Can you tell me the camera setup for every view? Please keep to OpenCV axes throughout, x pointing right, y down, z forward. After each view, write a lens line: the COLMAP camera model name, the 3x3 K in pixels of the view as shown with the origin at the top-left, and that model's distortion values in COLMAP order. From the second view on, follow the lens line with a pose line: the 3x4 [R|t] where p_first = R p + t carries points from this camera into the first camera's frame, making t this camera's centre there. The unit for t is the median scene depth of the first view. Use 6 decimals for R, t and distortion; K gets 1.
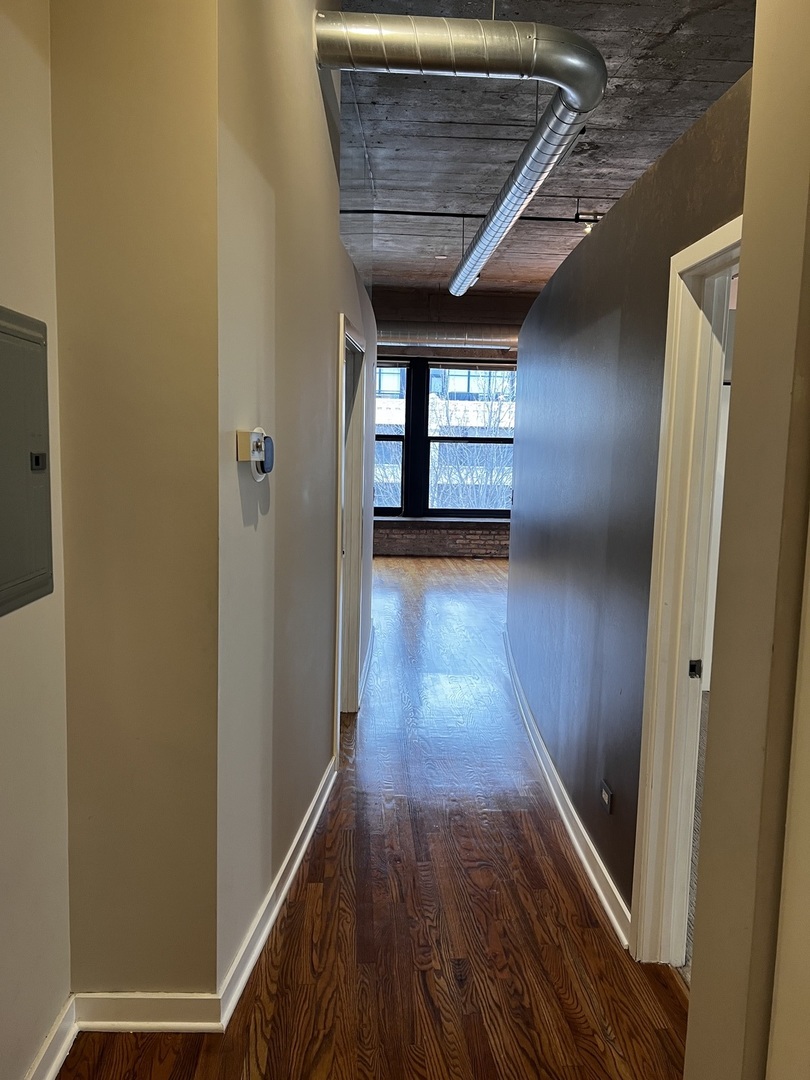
lens RADIAL K [[812.4, 0, 406.5], [0, 812.4, 544.7], [0, 0, 1]] dist [0.053817, -0.057233]
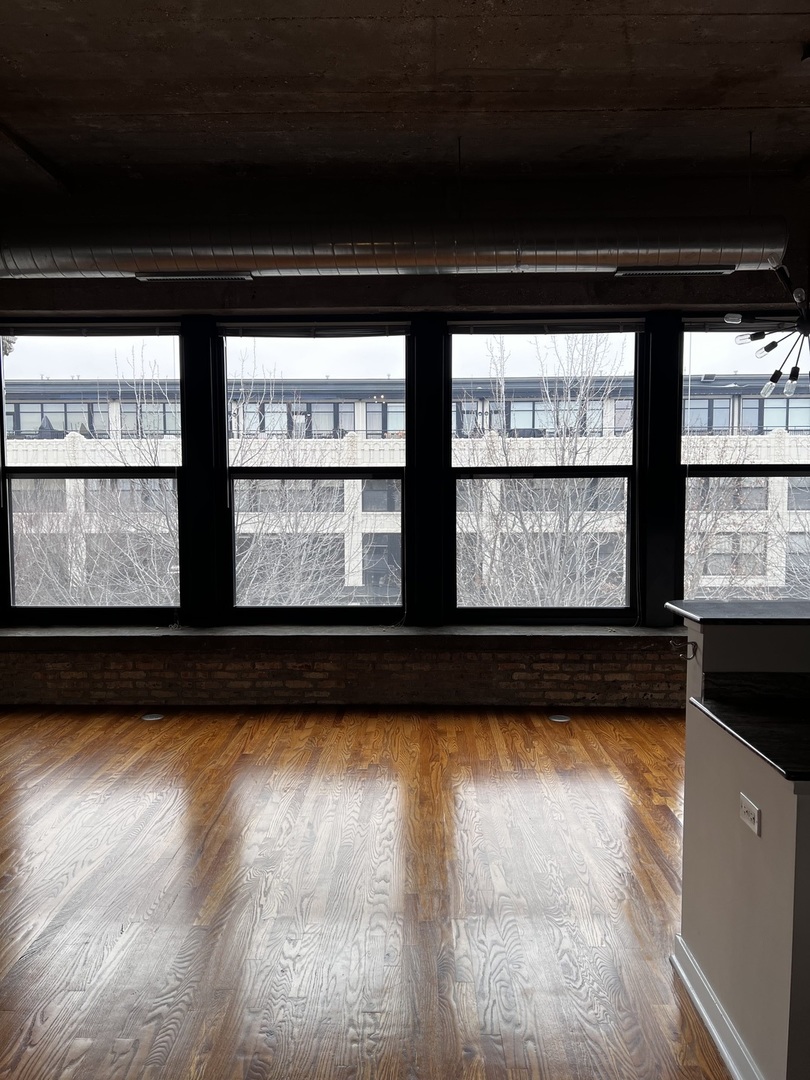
lens RADIAL K [[812.4, 0, 399.5], [0, 812.4, 536.6], [0, 0, 1]] dist [0.053817, -0.057233]
pose [[0.995470, -0.025010, -0.091728, 0.040190], [0.018769, 0.997490, -0.068280, -0.055788], [0.093205, 0.066249, 0.993440, 0.495448]]
